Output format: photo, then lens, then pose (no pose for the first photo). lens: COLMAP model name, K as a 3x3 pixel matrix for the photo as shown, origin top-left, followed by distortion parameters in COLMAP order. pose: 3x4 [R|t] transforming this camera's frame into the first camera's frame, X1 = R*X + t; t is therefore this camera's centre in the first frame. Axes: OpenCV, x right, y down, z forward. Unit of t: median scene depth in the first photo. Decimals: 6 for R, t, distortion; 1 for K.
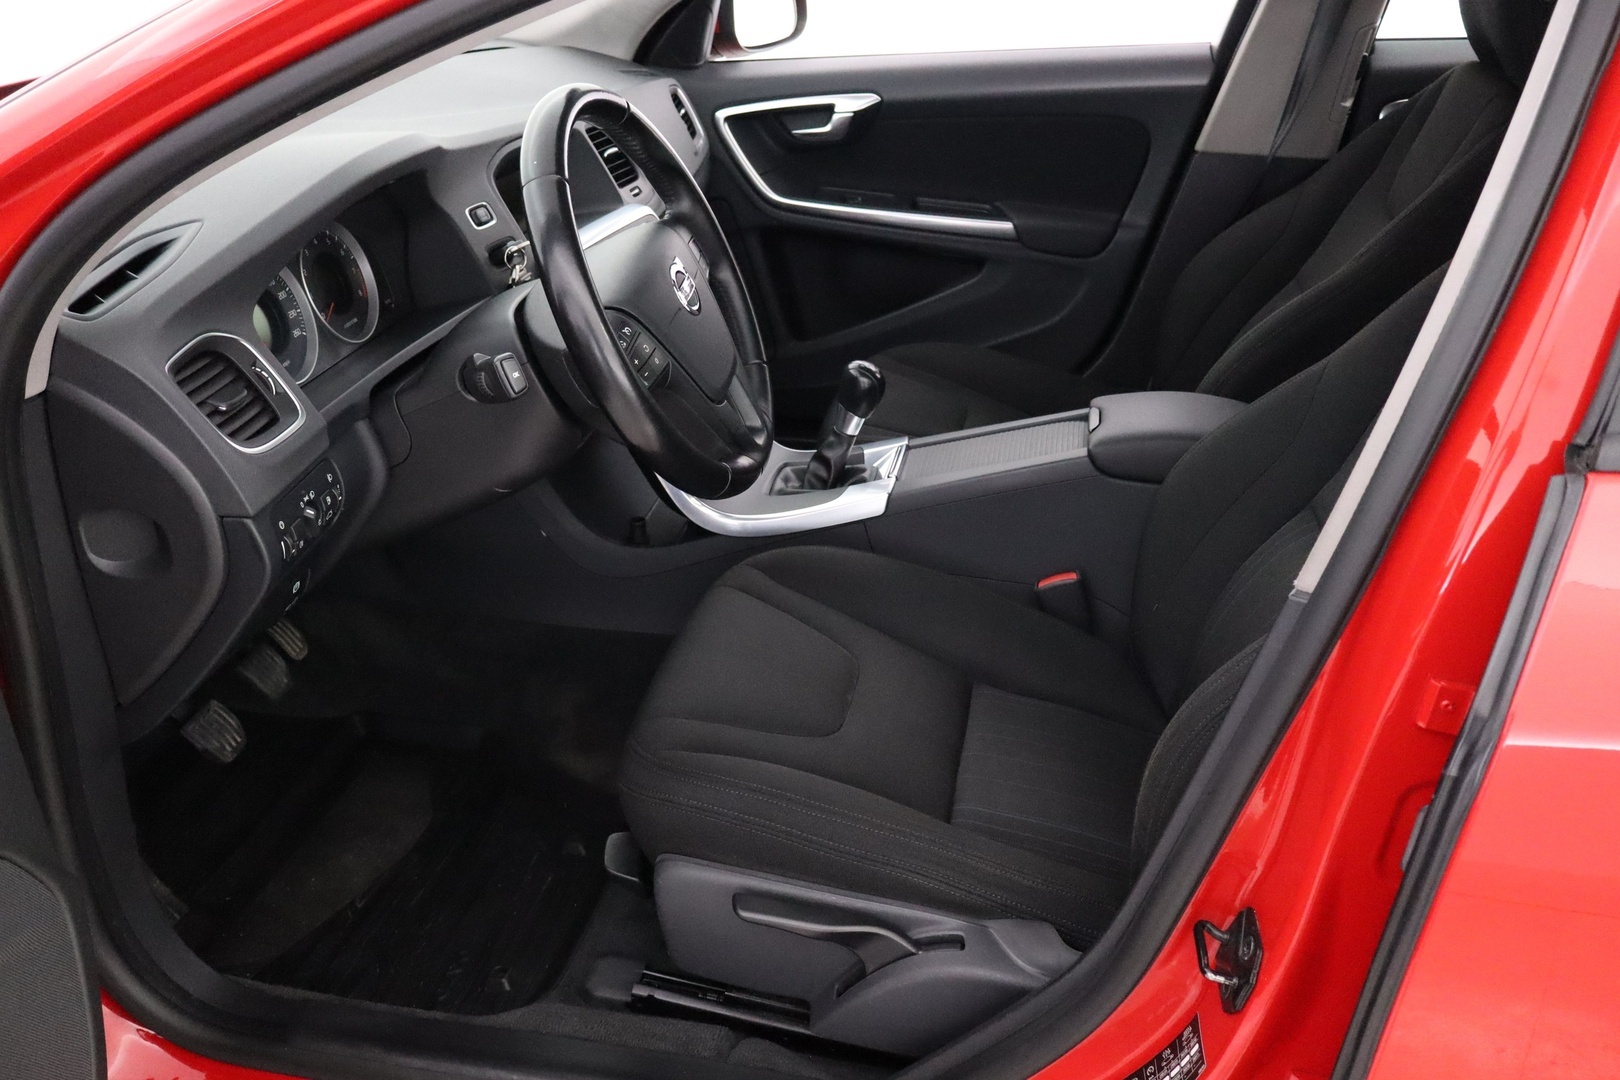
lens RADIAL K [[1530.1, 0, 810.0], [0, 1530.1, 540.0], [0, 0, 1]] dist [-0.006764, -0.003922]
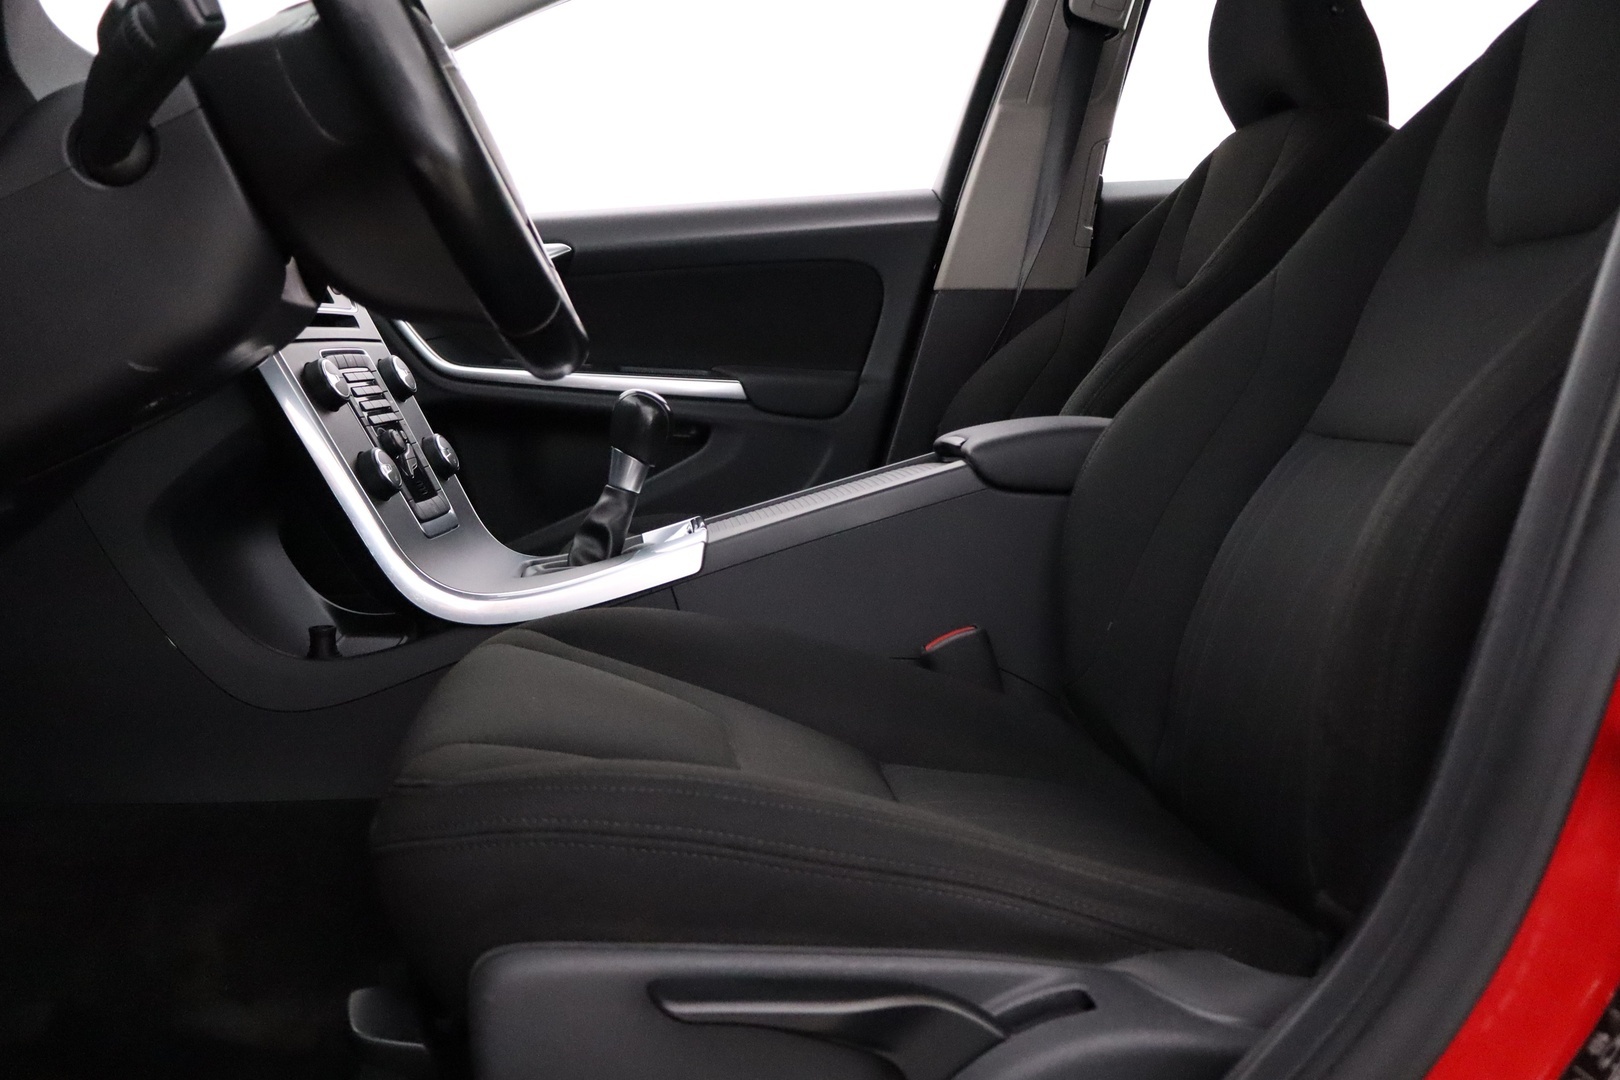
lens RADIAL K [[1516.7, 0, 810.0], [0, 1516.7, 540.0], [0, 0, 1]] dist [0.039401, -0.001711]
pose [[0.957745, -0.044637, 0.284134, -0.077934], [0.133625, 0.943852, -0.302138, 0.144489], [-0.254694, 0.327339, 0.909934, 0.267097]]
